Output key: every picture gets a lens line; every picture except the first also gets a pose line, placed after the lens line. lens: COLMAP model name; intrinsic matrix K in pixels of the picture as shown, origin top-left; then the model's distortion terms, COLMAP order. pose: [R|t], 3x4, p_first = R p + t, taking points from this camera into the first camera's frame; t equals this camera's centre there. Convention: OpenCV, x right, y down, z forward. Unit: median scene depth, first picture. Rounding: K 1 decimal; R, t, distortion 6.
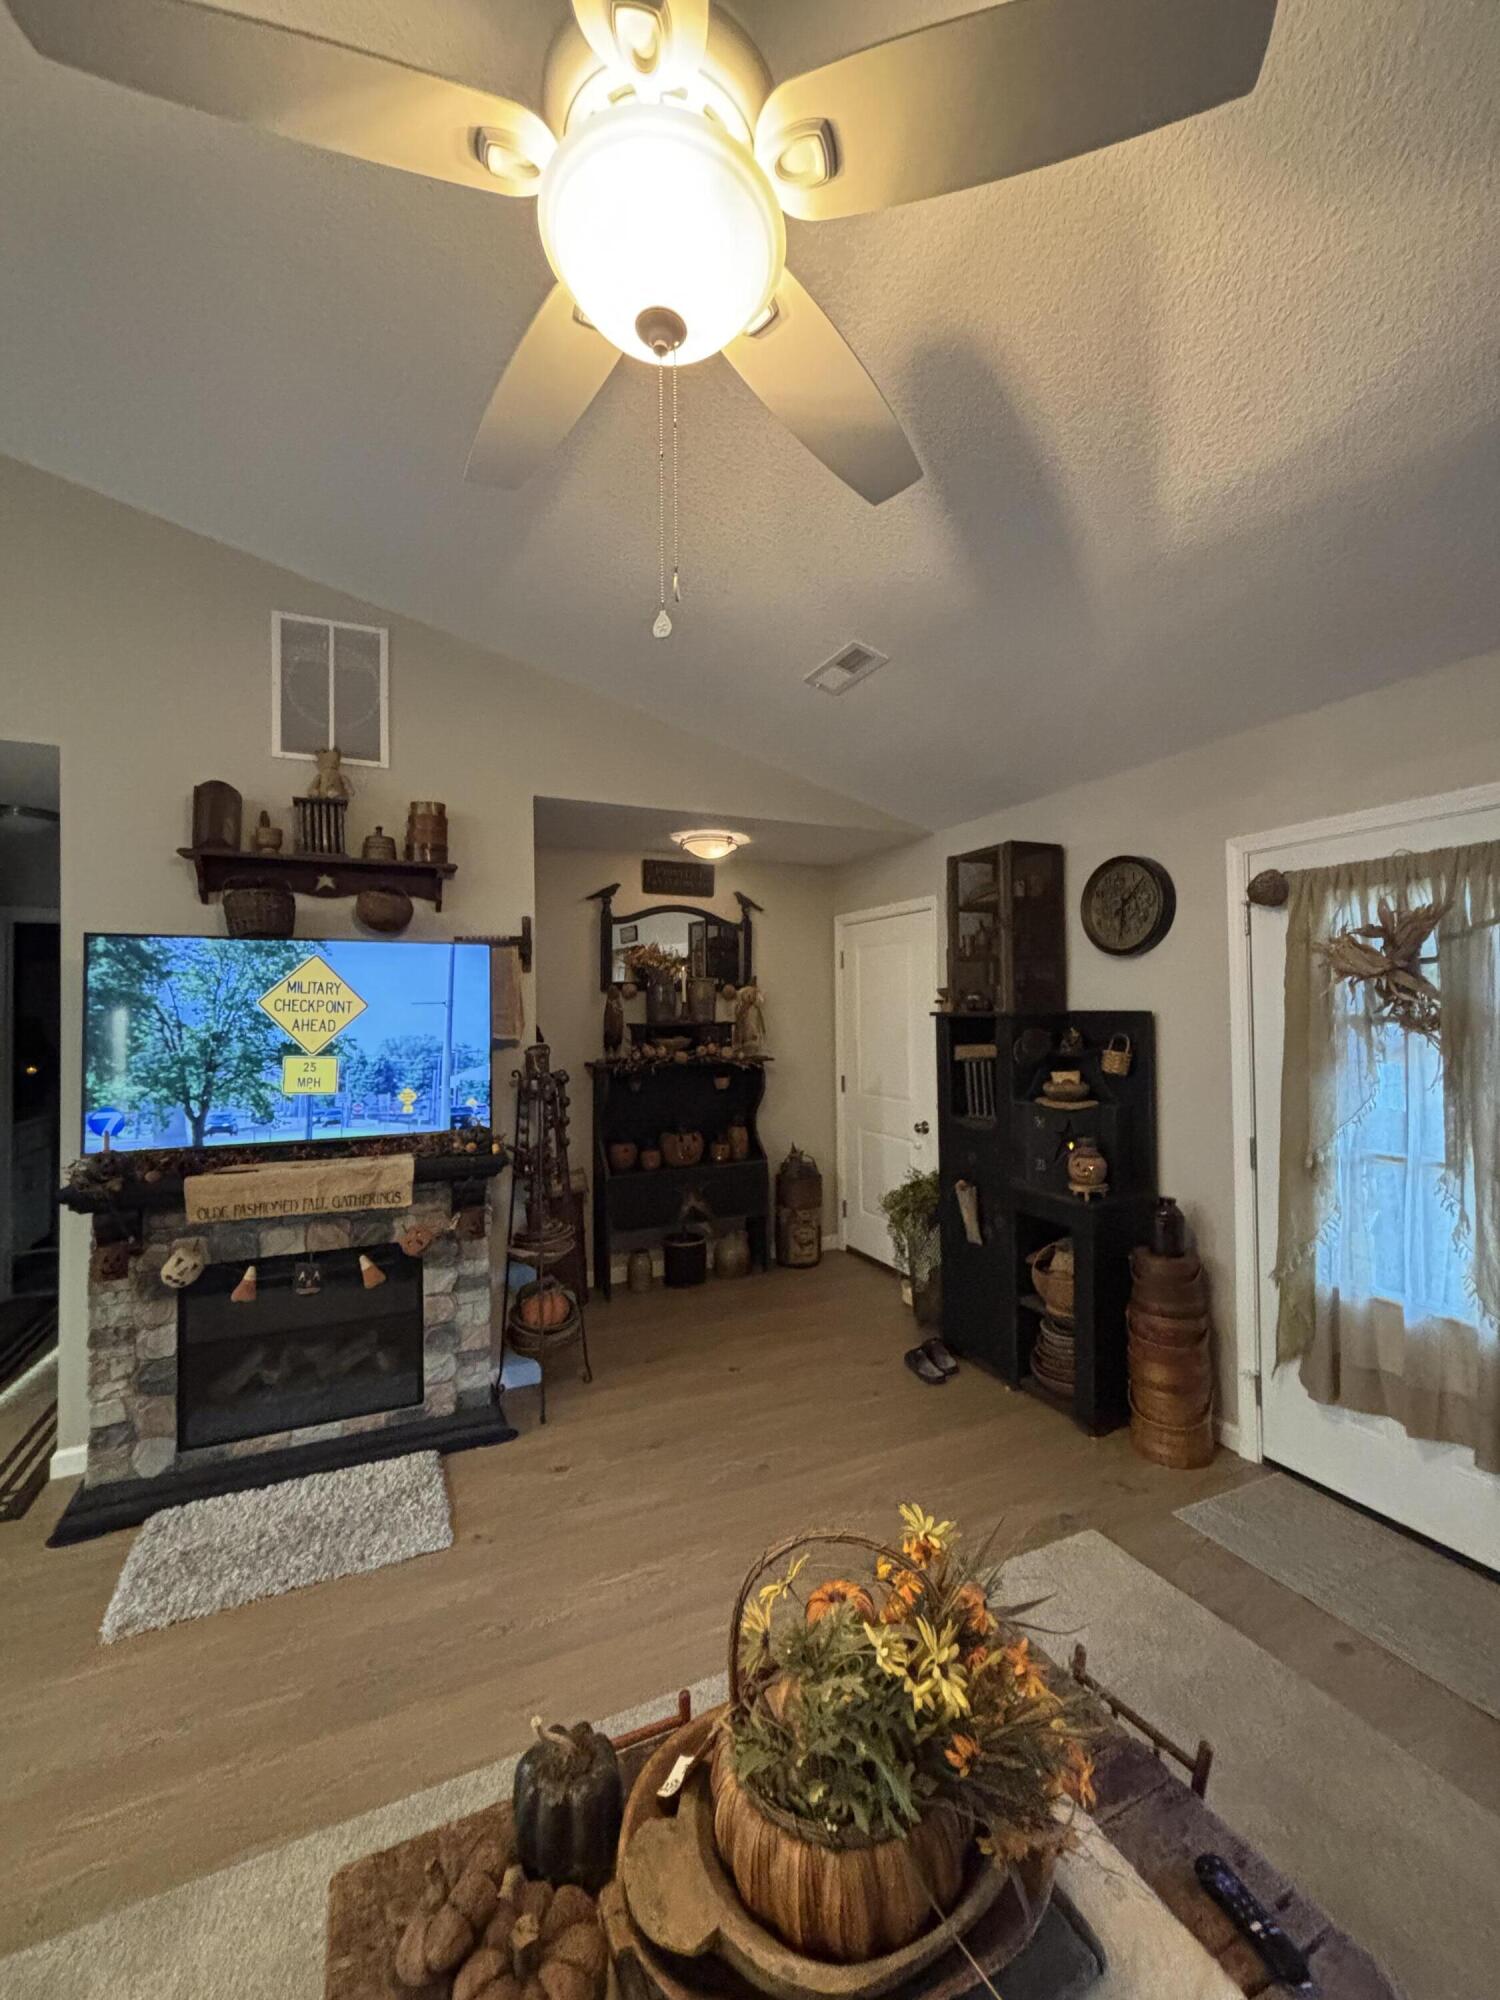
lens RADIAL K [[803.9, 0, 750.0], [0, 803.9, 1000.0], [0, 0, 1]] dist [-0.000189, 0.000240]
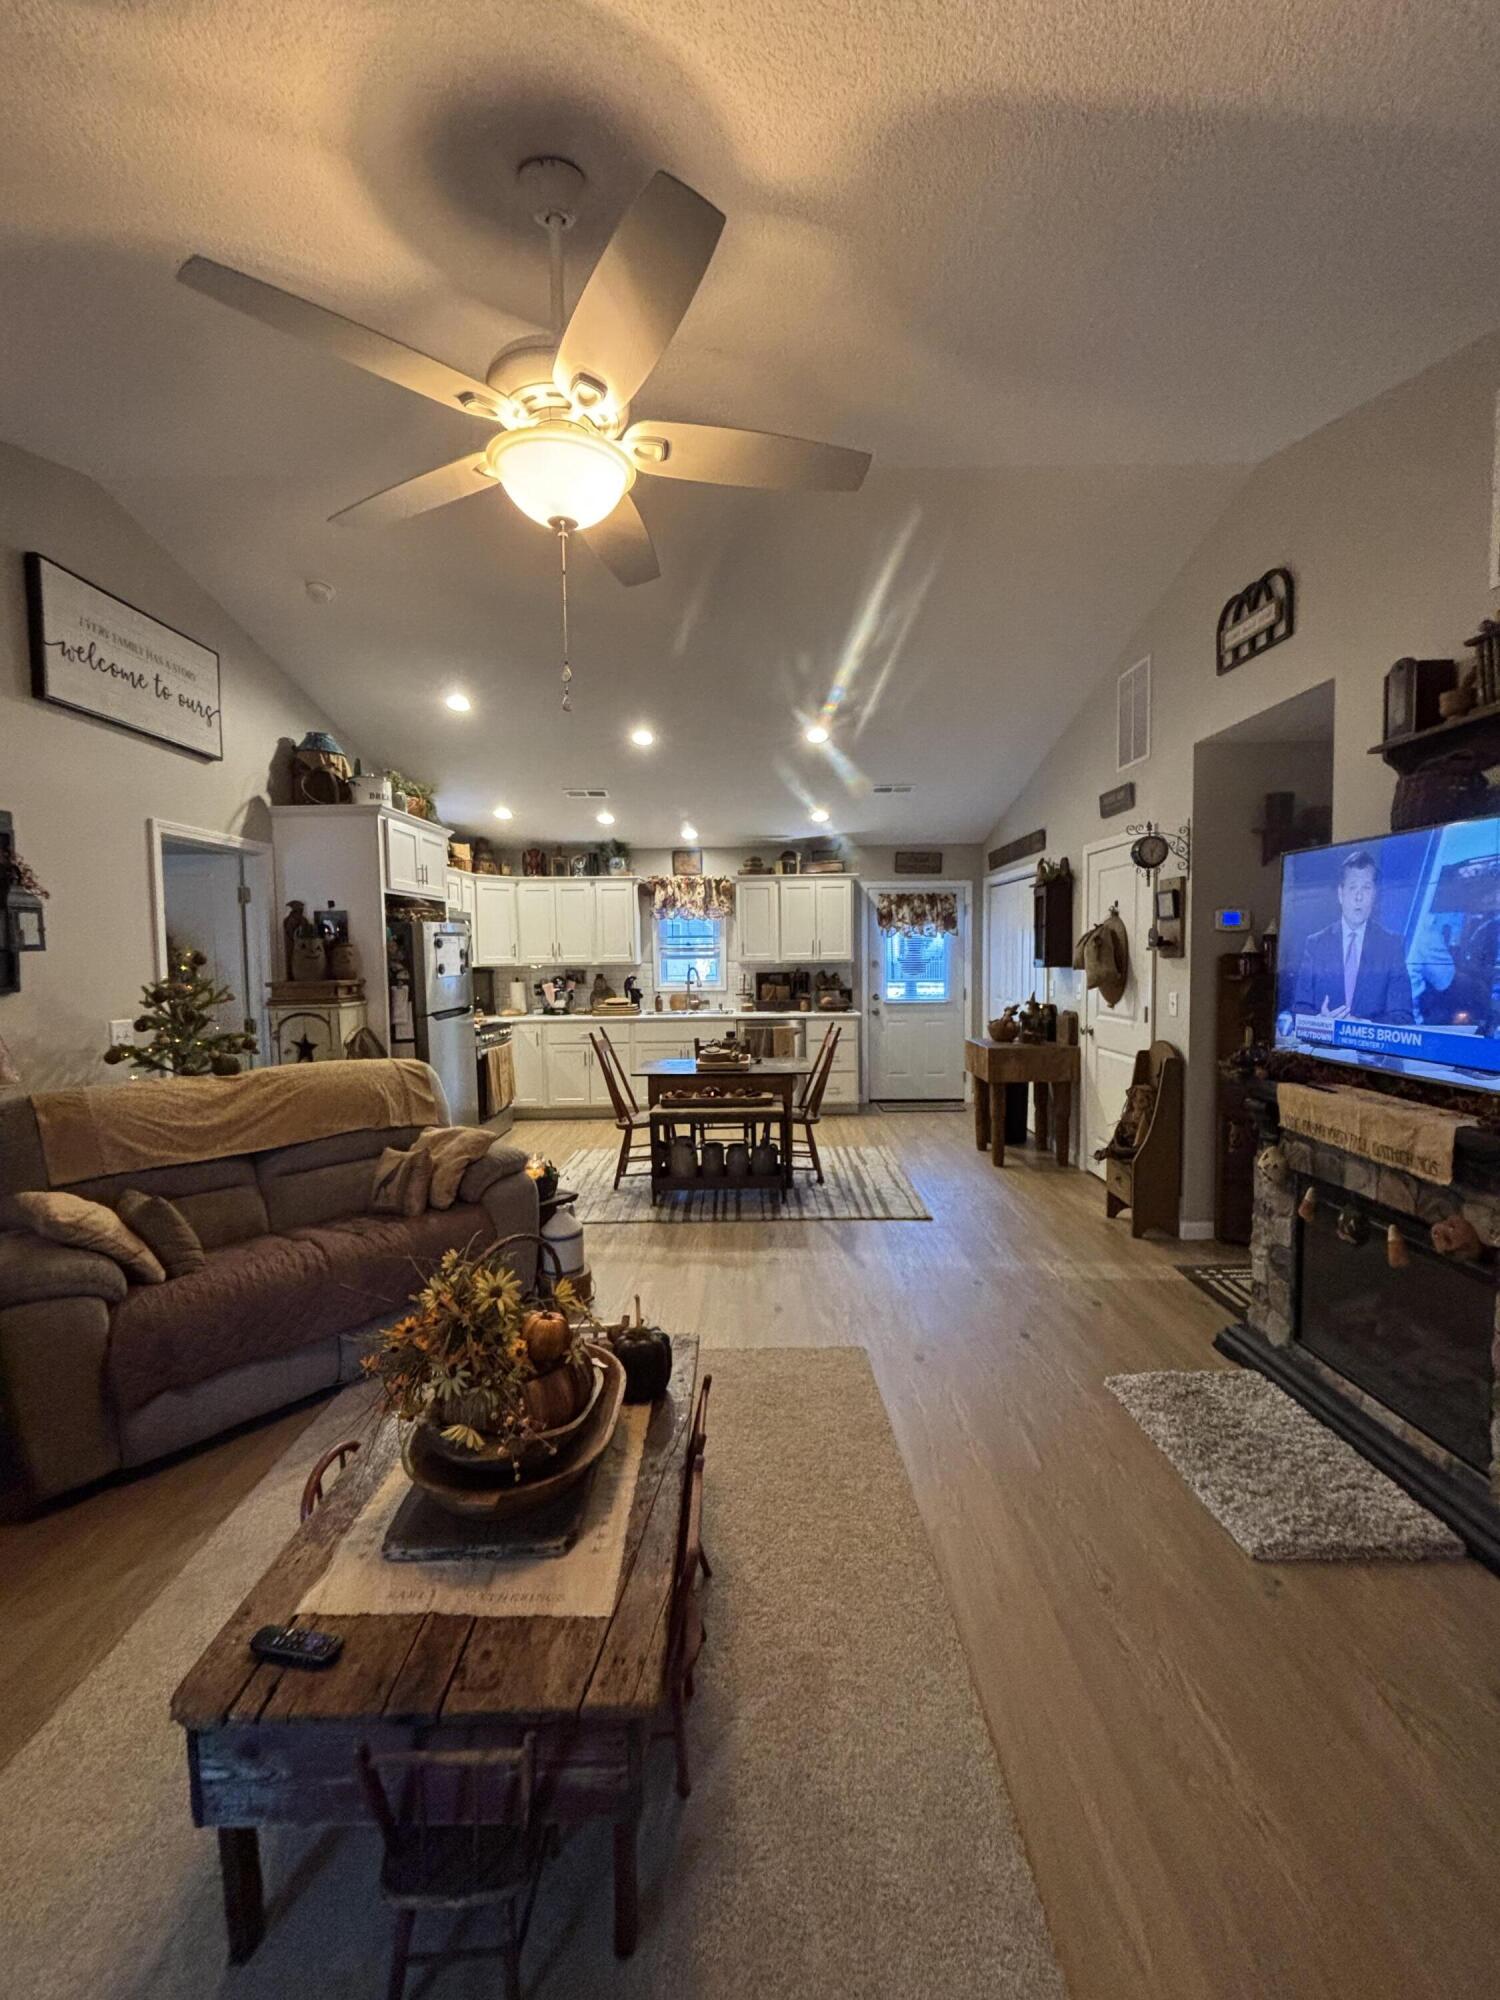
lens RADIAL K [[812.1, 0, 750.9], [0, 812.1, 994.5], [0, 0, 1]] dist [0.000926, 0.000031]
pose [[-0.418456, 0.062461, -0.906087, 0.503930], [0.032614, 0.998022, 0.053736, 0.025915], [0.907651, -0.007065, -0.419666, 0.766872]]
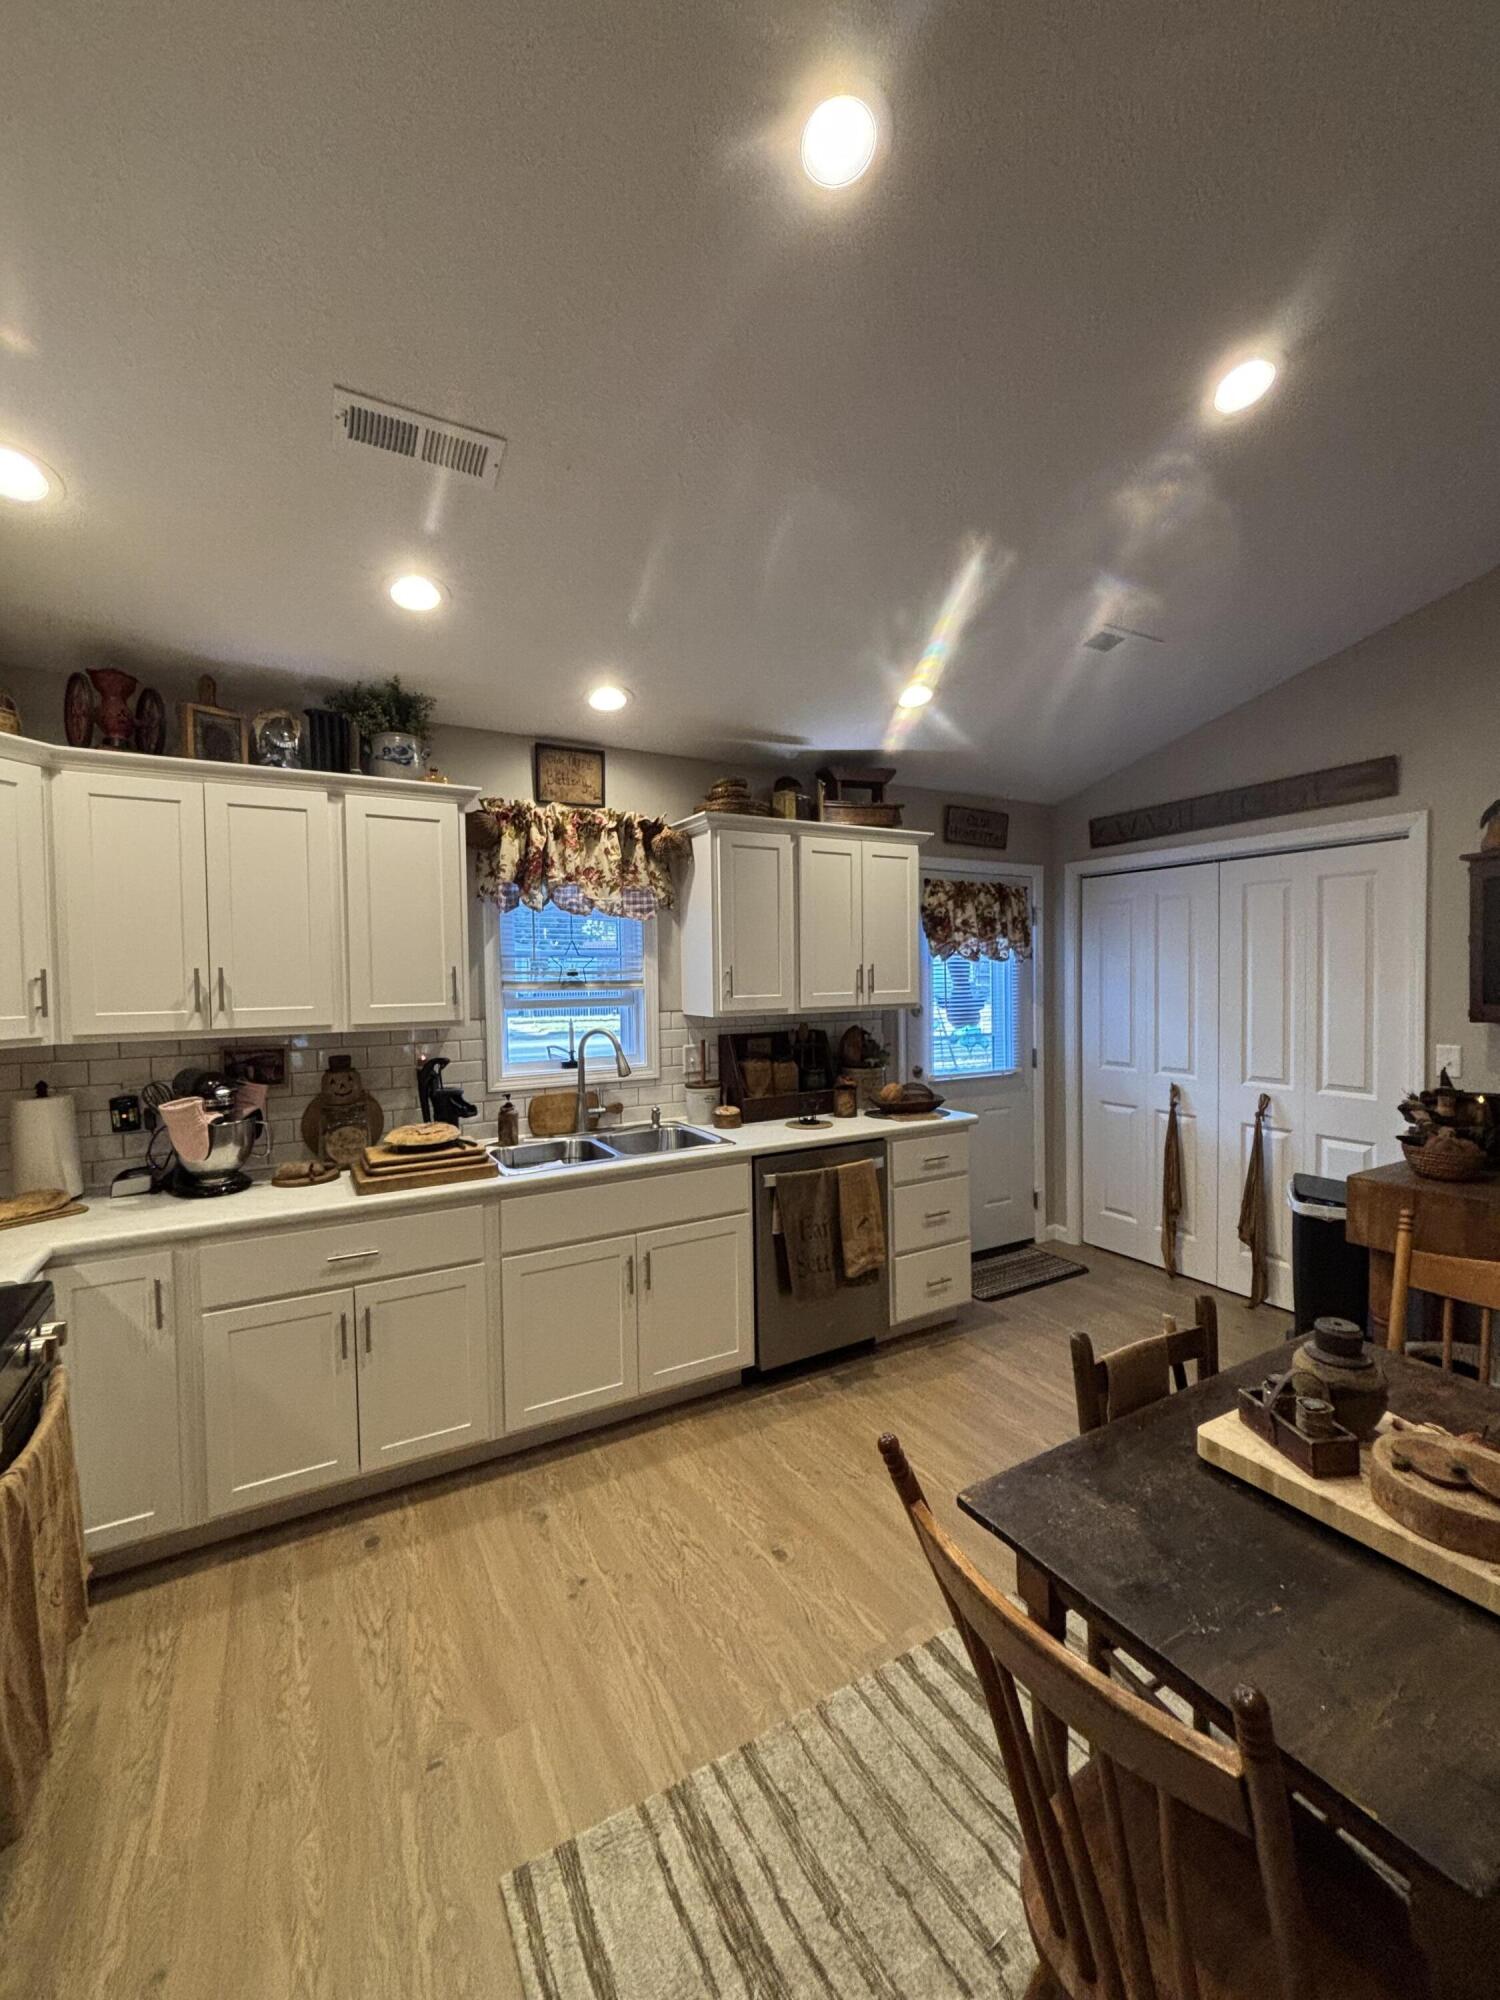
lens RADIAL K [[803.9, 0, 750.0], [0, 803.9, 1000.0], [0, 0, 1]] dist [-0.000189, 0.000240]
pose [[0.089619, 0.036250, -0.995316, -0.813594], [0.032779, 0.998689, 0.039325, -0.002956], [0.995437, -0.036150, 0.088314, -0.485041]]
